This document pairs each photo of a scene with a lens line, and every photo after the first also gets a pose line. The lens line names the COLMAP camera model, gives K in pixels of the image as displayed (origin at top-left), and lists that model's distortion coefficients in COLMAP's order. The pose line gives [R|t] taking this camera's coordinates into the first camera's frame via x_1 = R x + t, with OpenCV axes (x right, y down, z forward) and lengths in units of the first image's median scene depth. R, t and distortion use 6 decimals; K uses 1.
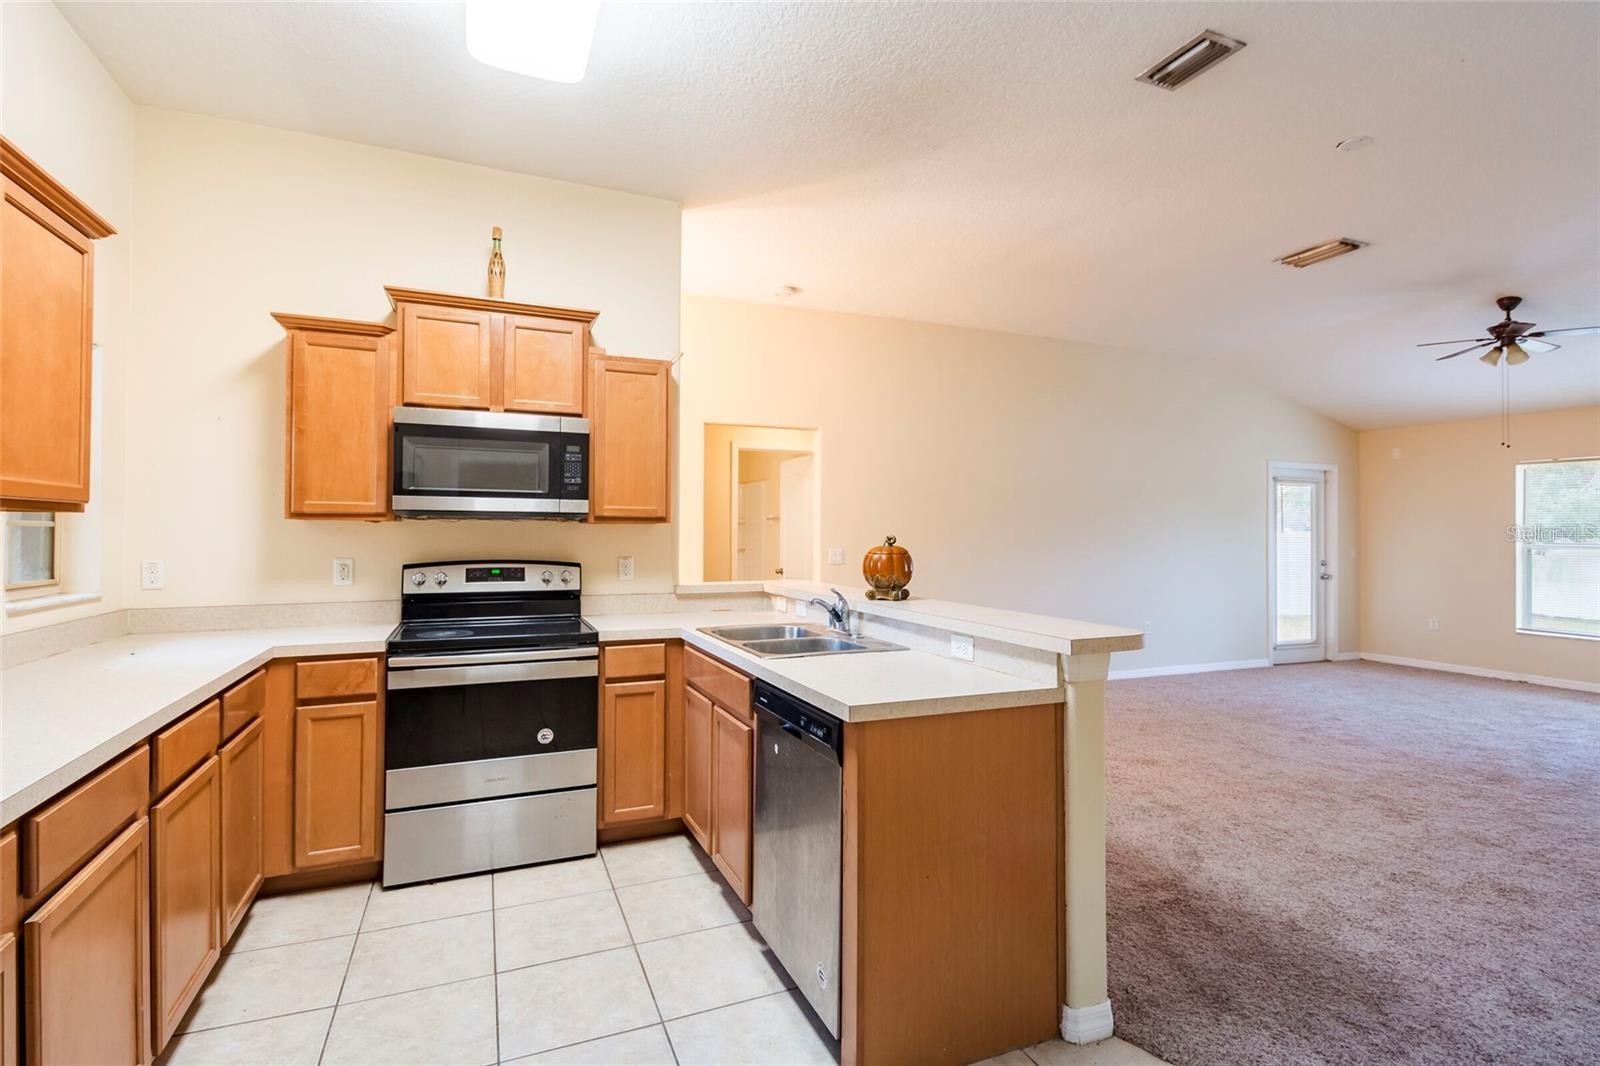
lens RADIAL K [[757.3, 0, 804.0], [0, 757.3, 525.5], [0, 0, 1]] dist [0.035963, -0.022080]
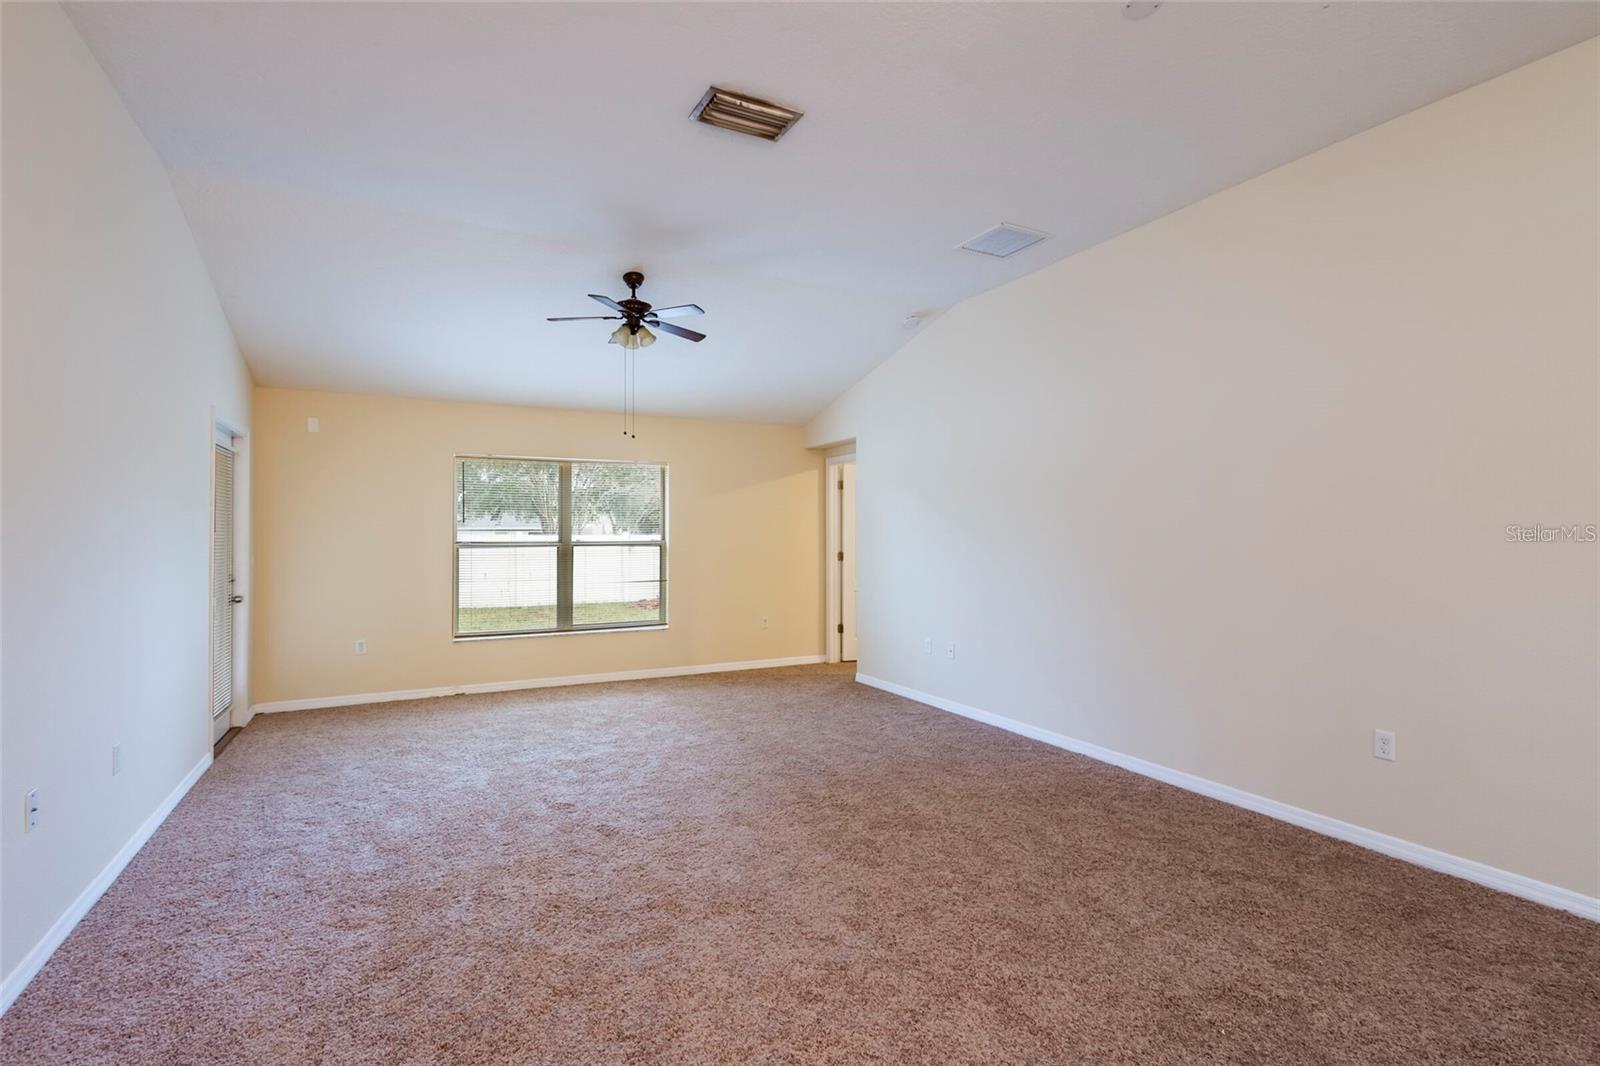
lens RADIAL K [[757.3, 0, 804.0], [0, 757.3, 525.5], [0, 0, 1]] dist [0.035963, -0.022080]
pose [[-0.045631, 0.006280, 0.998939, 0.008319], [-0.005562, 0.999963, -0.006541, 0.012297], [-0.998943, -0.005855, -0.045594, 1.314580]]
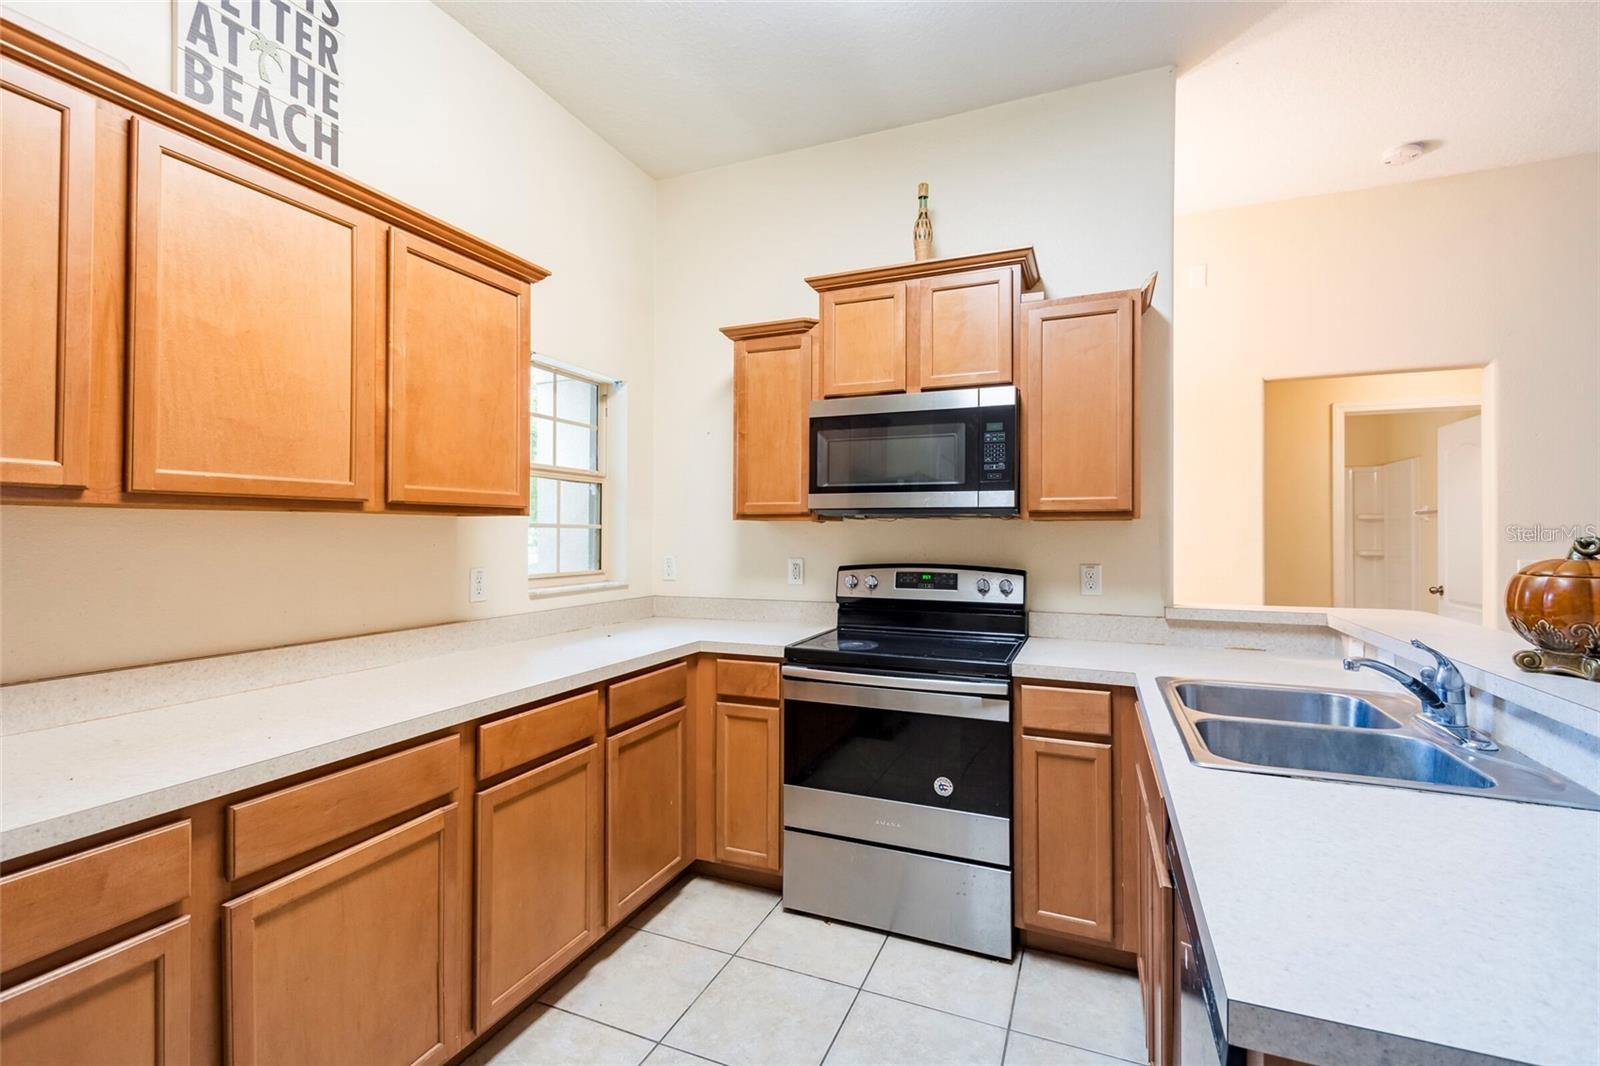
lens RADIAL K [[714.7, 0, 803.9], [0, 714.7, 525.3], [0, 0, 1]] dist [0.026470, -0.016675]
pose [[0.692646, -0.010202, -0.721205, 0.093520], [0.008232, 0.999947, -0.006240, 0.005021], [0.721230, -0.001615, 0.692693, 0.333255]]
